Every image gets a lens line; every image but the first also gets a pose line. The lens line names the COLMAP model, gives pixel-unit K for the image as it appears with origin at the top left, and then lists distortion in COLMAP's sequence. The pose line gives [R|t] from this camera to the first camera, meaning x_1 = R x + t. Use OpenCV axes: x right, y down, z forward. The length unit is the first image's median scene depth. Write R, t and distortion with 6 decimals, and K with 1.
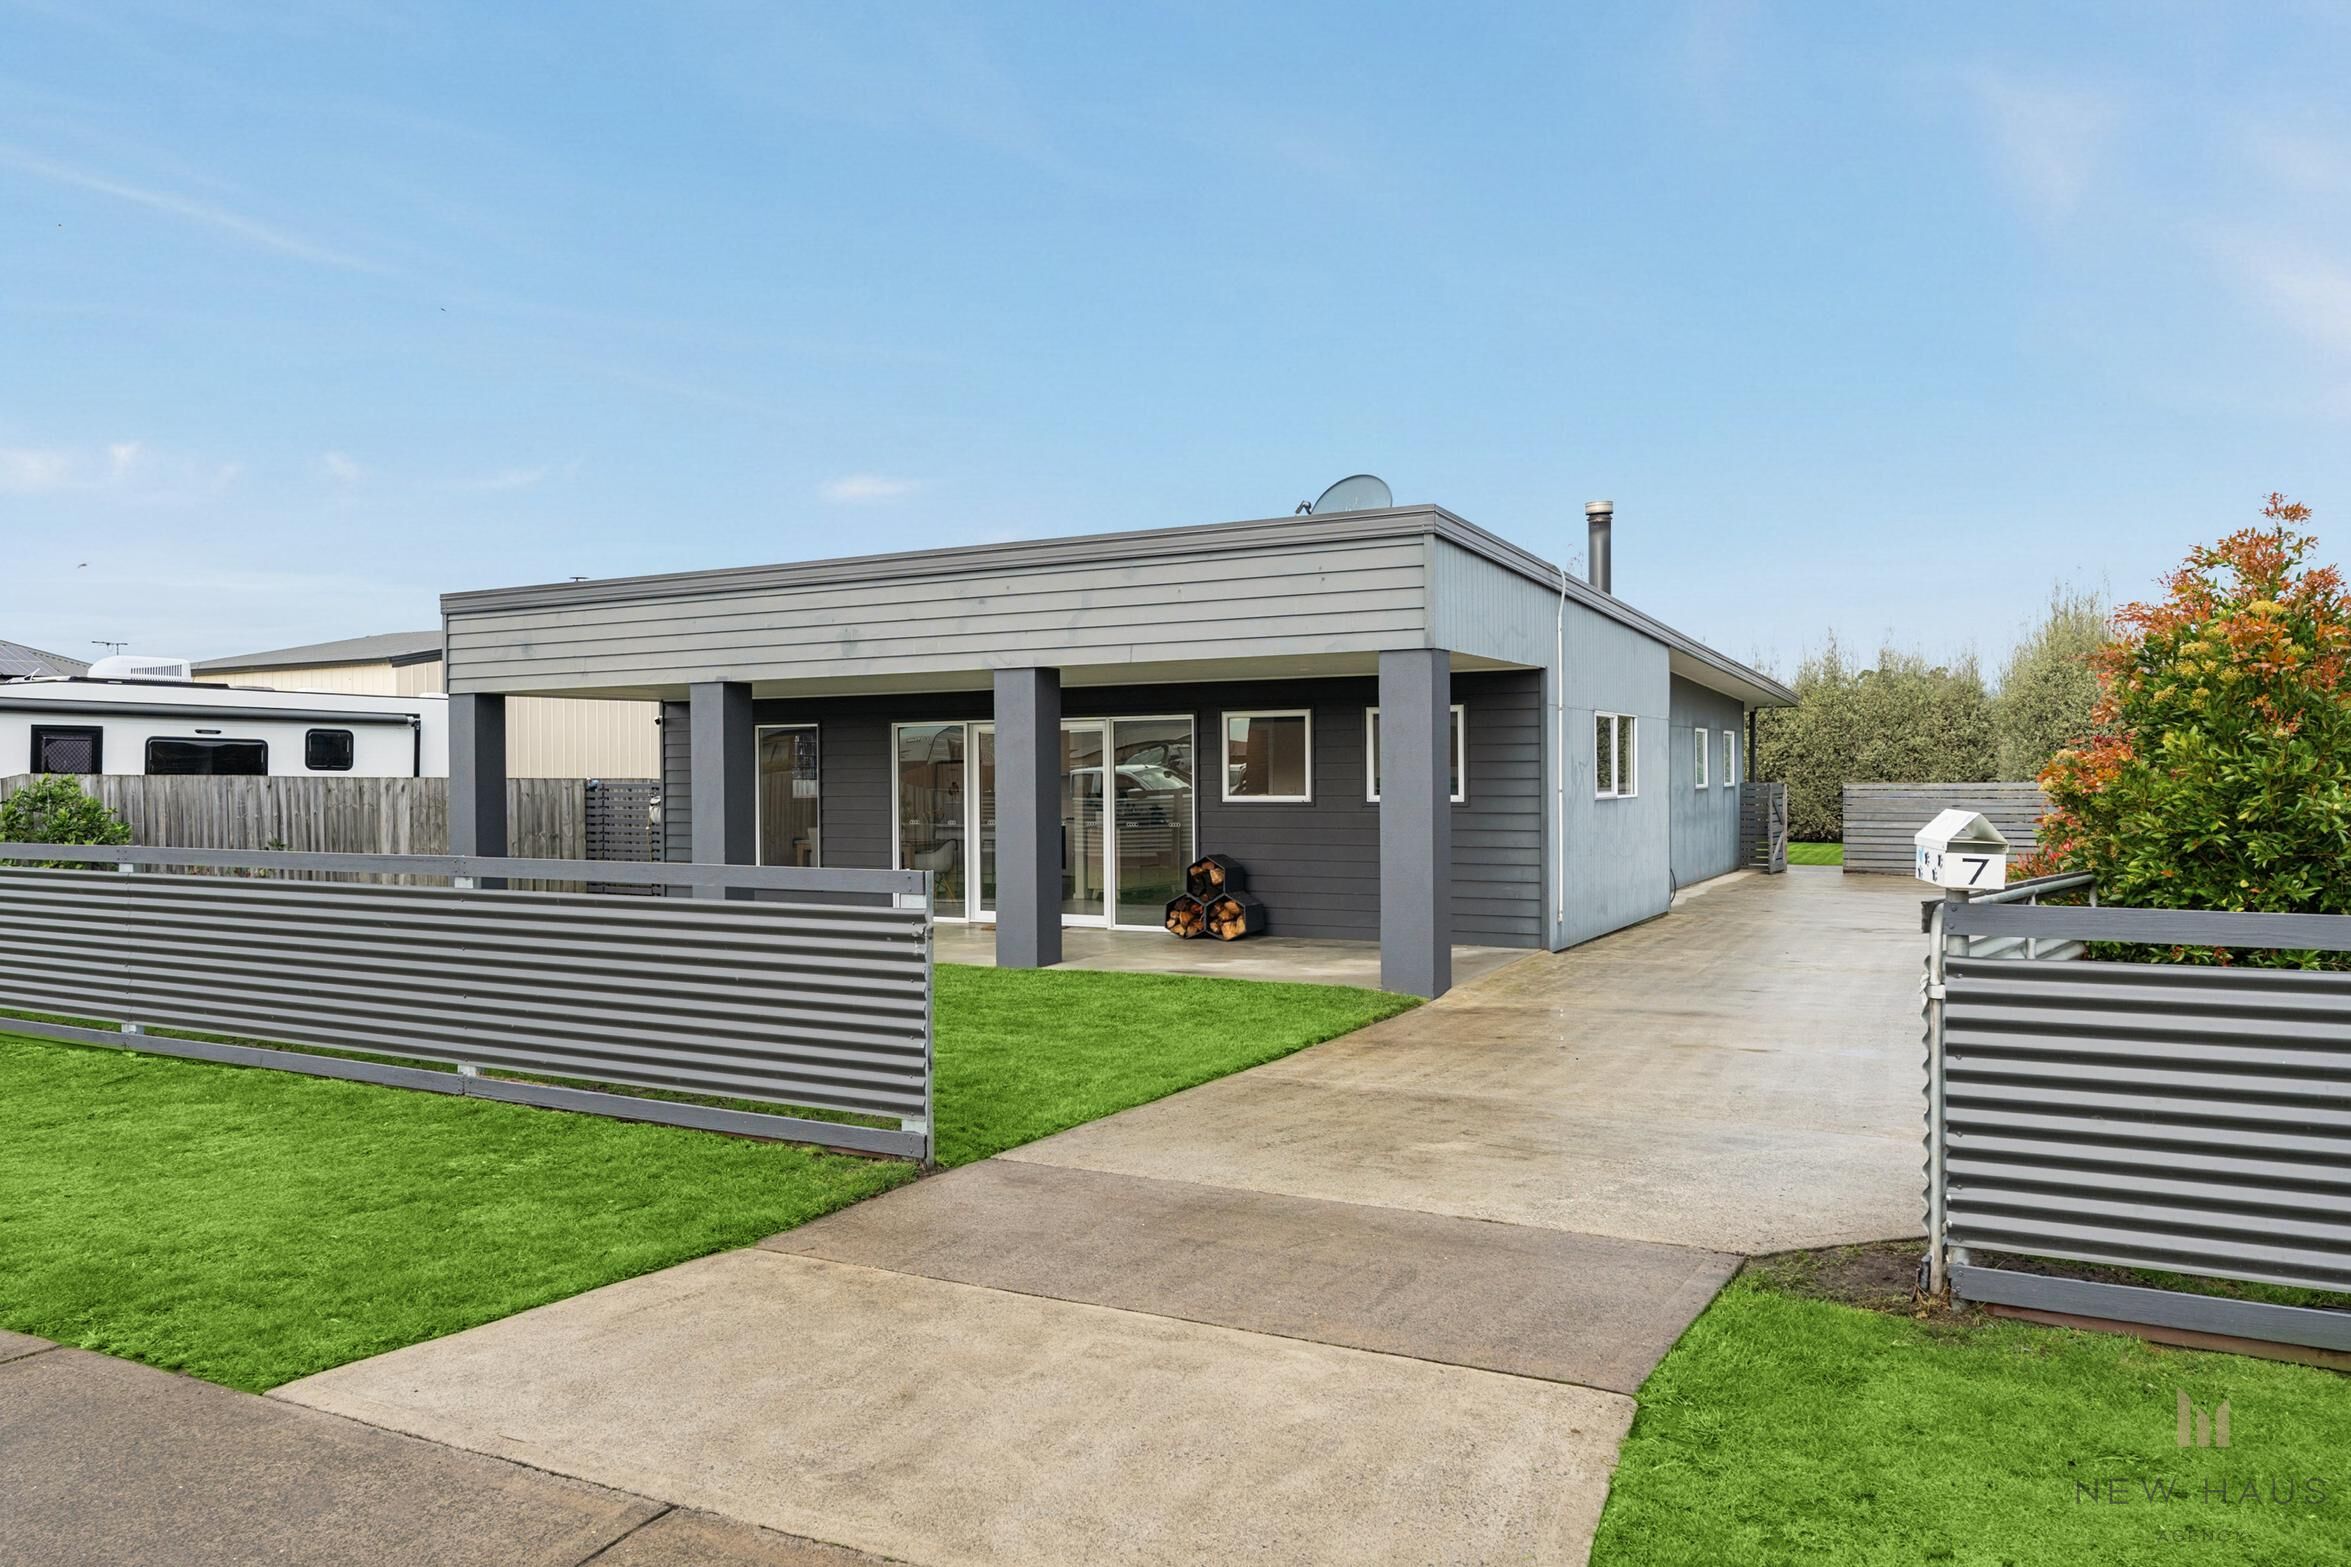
lens RADIAL K [[1647.6, 0, 1125.0], [0, 1647.6, 778.7], [0, 0, 1]] dist [0.001246, 0.000703]
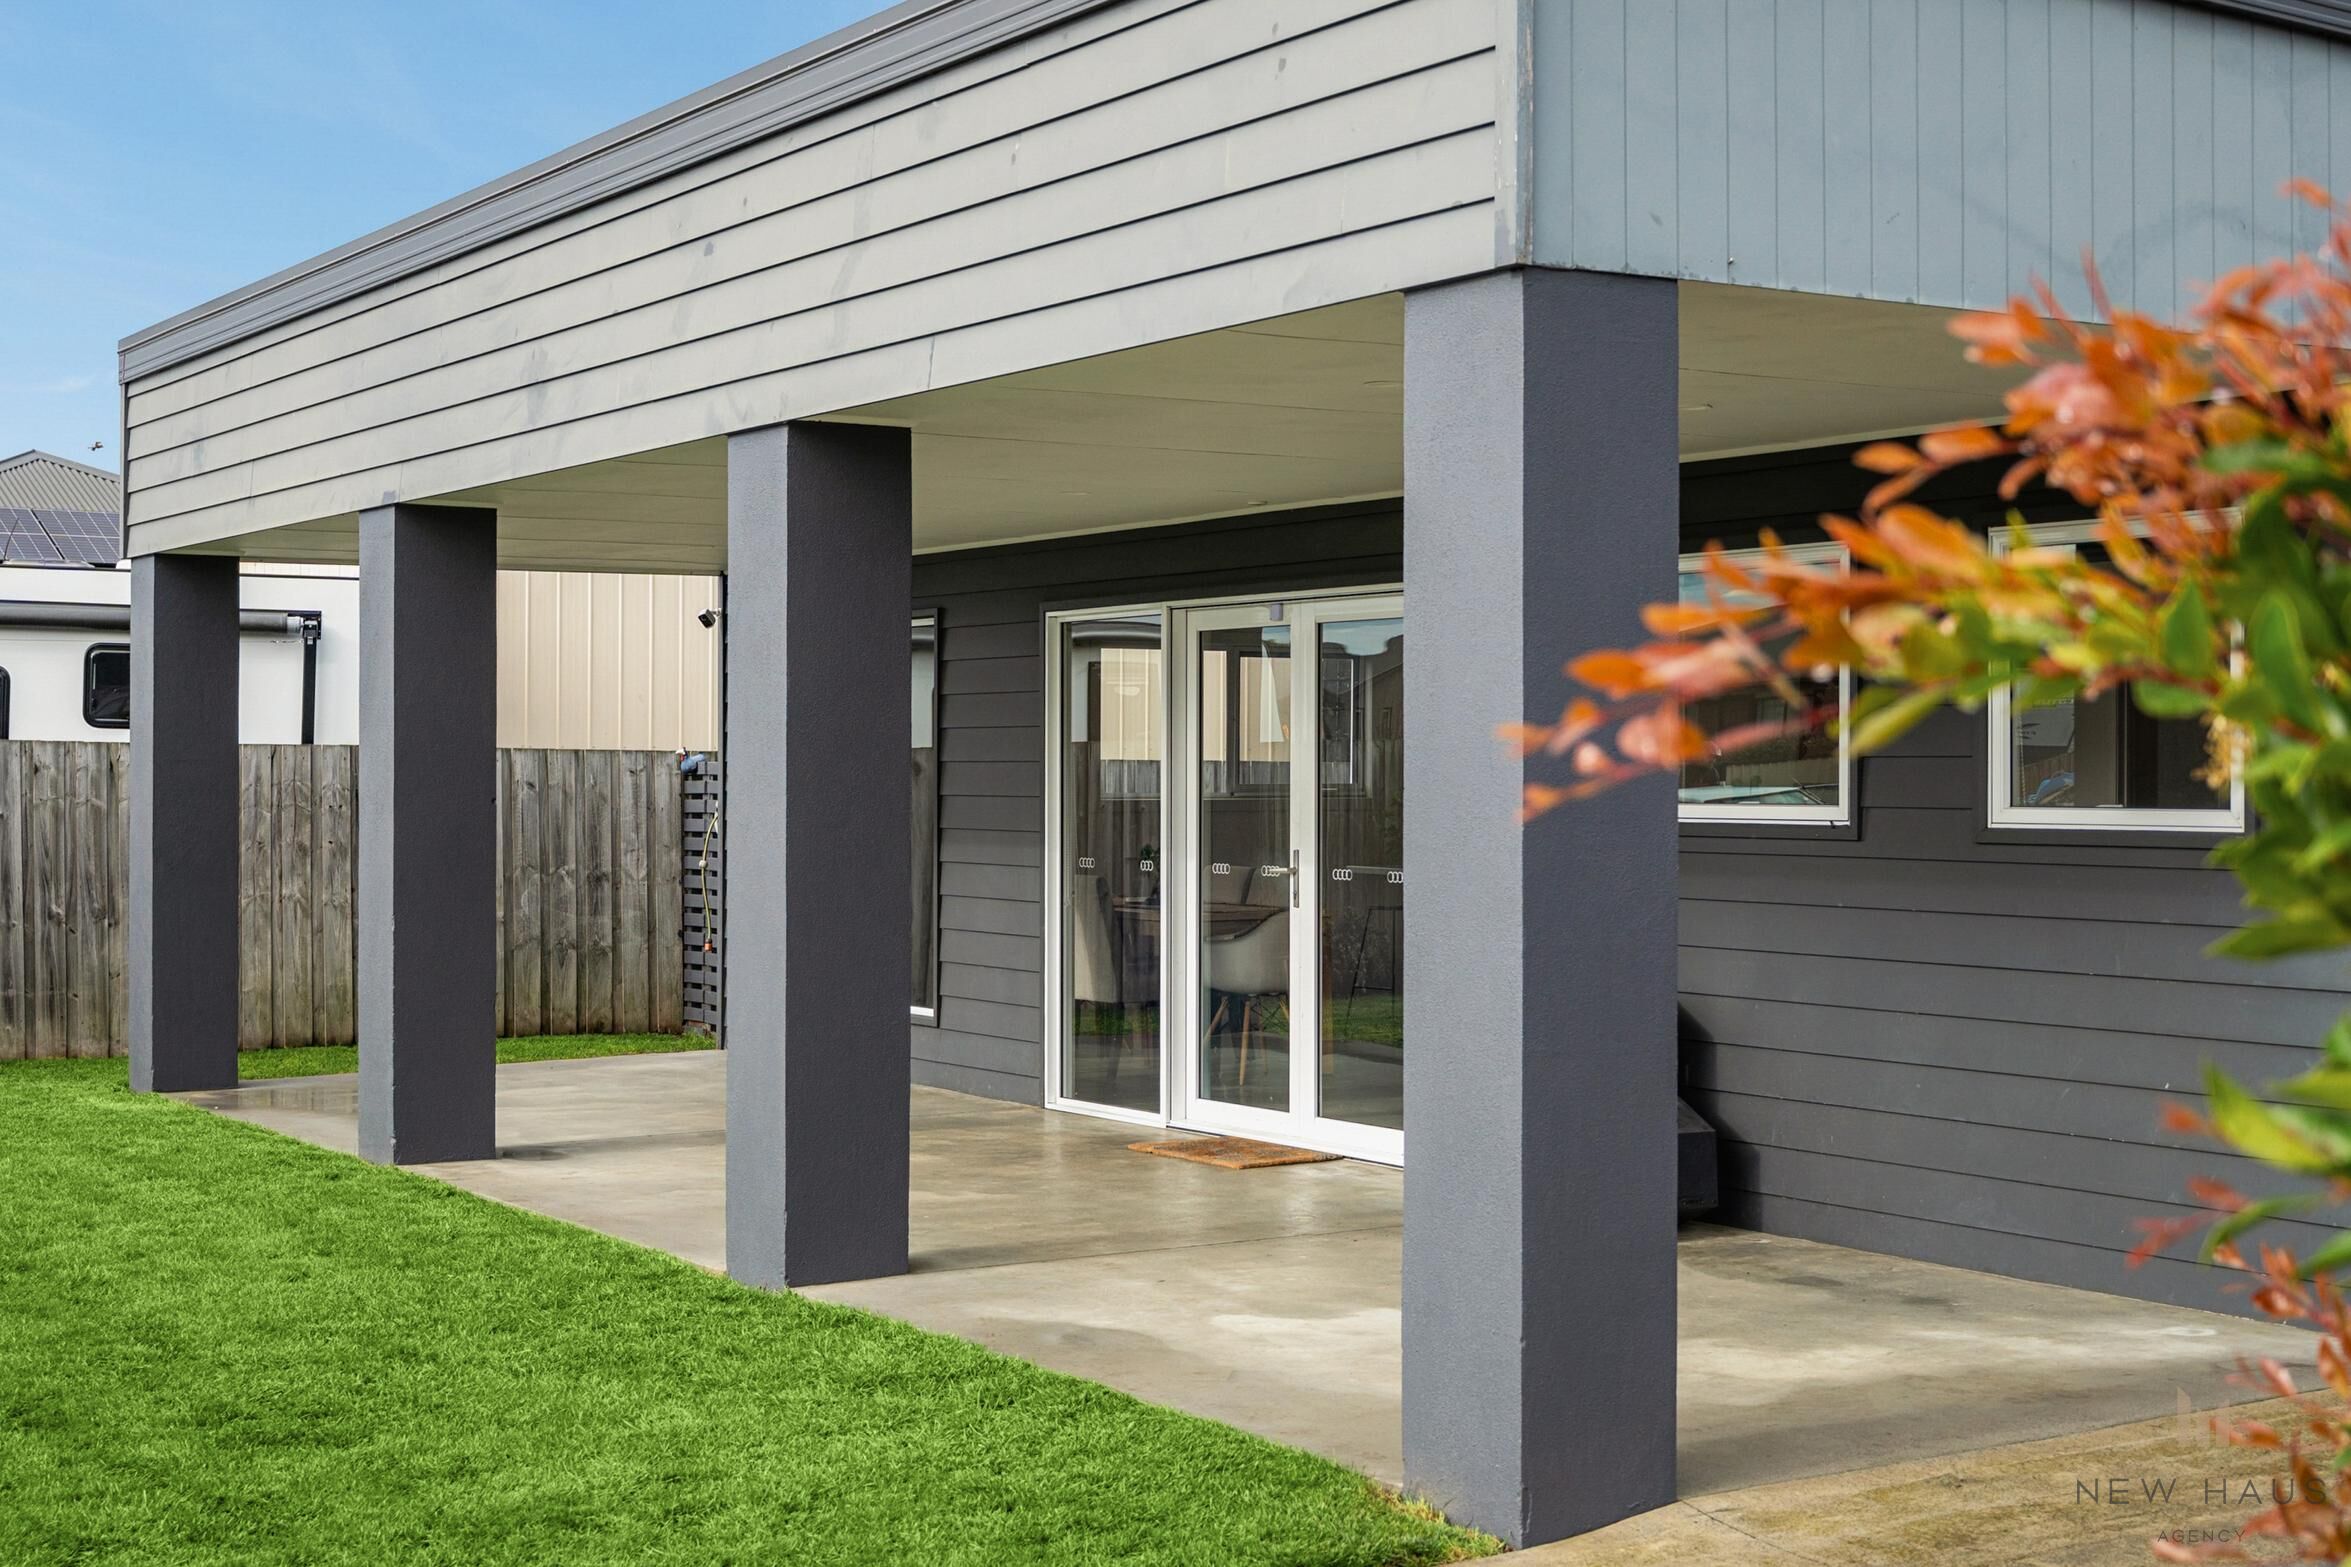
lens RADIAL K [[3268.6, 0, 1175.5], [0, 3268.6, 783.5], [0, 0, 1]] dist [0.015517, 0.027839]
pose [[0.878151, 0.010274, -0.478273, 0.281168], [-0.008524, 0.999947, 0.005830, 0.002964], [0.478308, -0.001043, 0.878192, 0.351007]]
